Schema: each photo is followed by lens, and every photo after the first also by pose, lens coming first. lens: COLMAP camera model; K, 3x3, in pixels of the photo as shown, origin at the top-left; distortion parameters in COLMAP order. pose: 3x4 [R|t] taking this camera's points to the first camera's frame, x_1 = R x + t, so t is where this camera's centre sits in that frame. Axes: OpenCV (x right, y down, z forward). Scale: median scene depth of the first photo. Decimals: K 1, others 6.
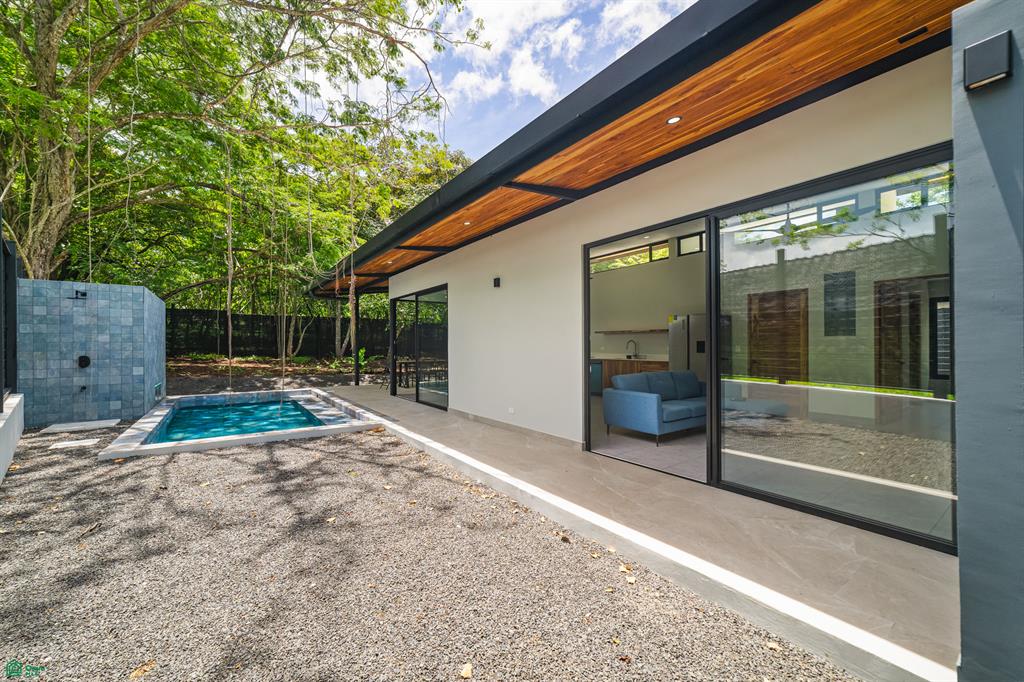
lens RADIAL K [[401.7, 0, 509.5], [0, 401.7, 334.2], [0, 0, 1]] dist [-0.000112, 0.000162]
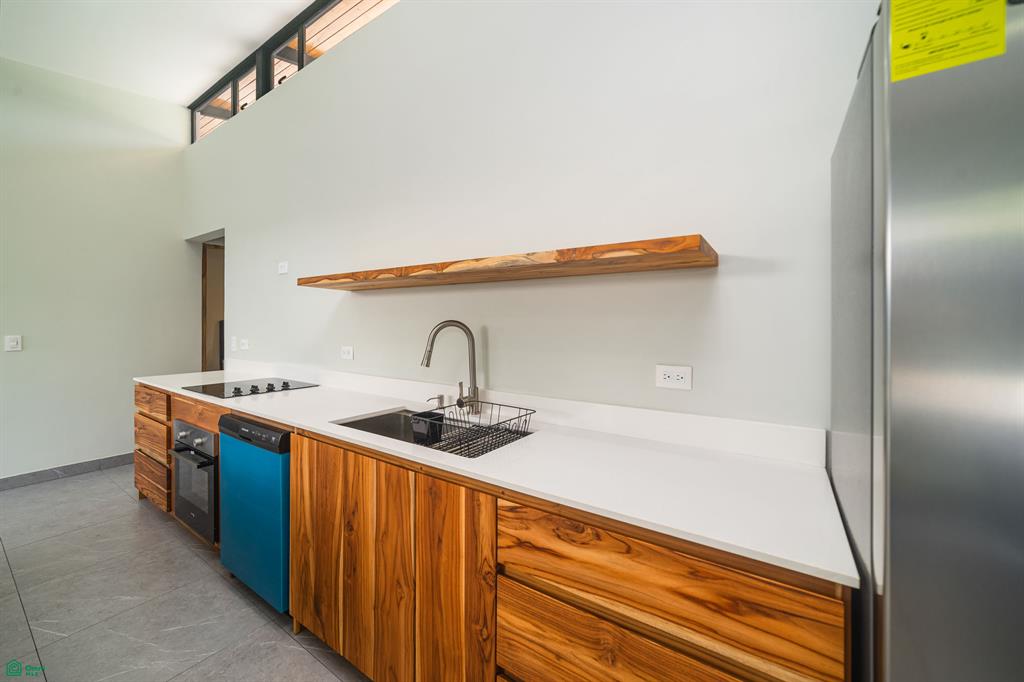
lens RADIAL K [[395.0, 0, 508.9], [0, 395.0, 318.9], [0, 0, 1]] dist [0.000581, 0.000174]
pose [[0.936426, 0.007387, 0.350788, 0.281439], [-0.014041, 0.999766, 0.016429, 0.011684], [-0.350585, -0.020310, 0.936311, 0.869866]]
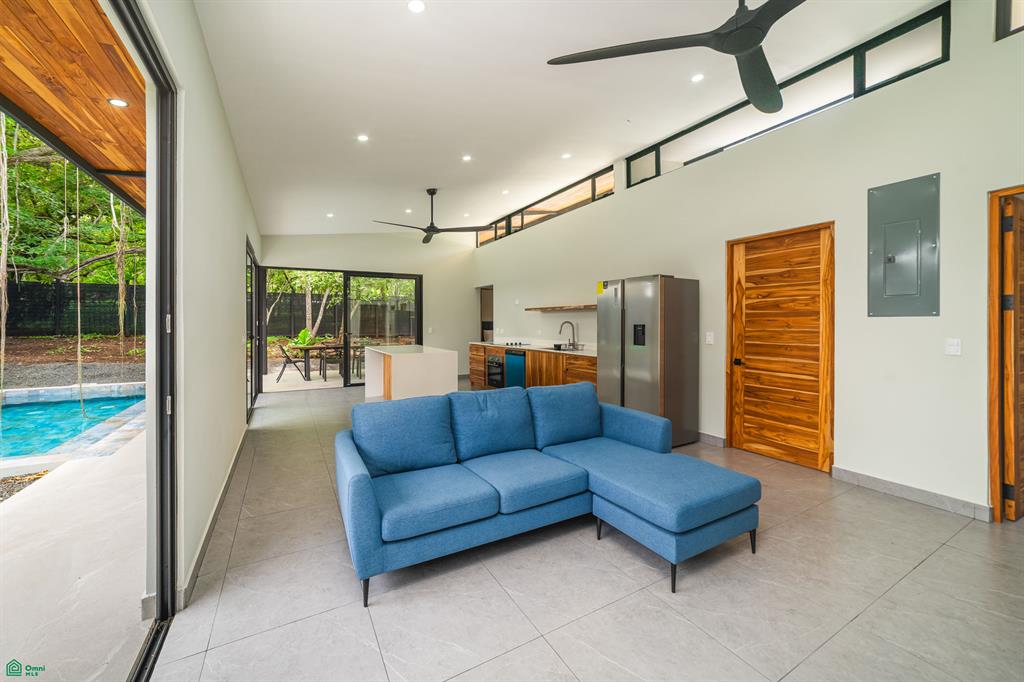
lens RADIAL K [[395.0, 0, 508.9], [0, 395.0, 318.9], [0, 0, 1]] dist [0.000581, 0.000174]
pose [[0.994160, -0.000456, -0.107919, 0.298123], [0.002425, 0.999833, 0.018122, -0.001521], [0.107893, -0.018278, 0.993994, 0.351842]]
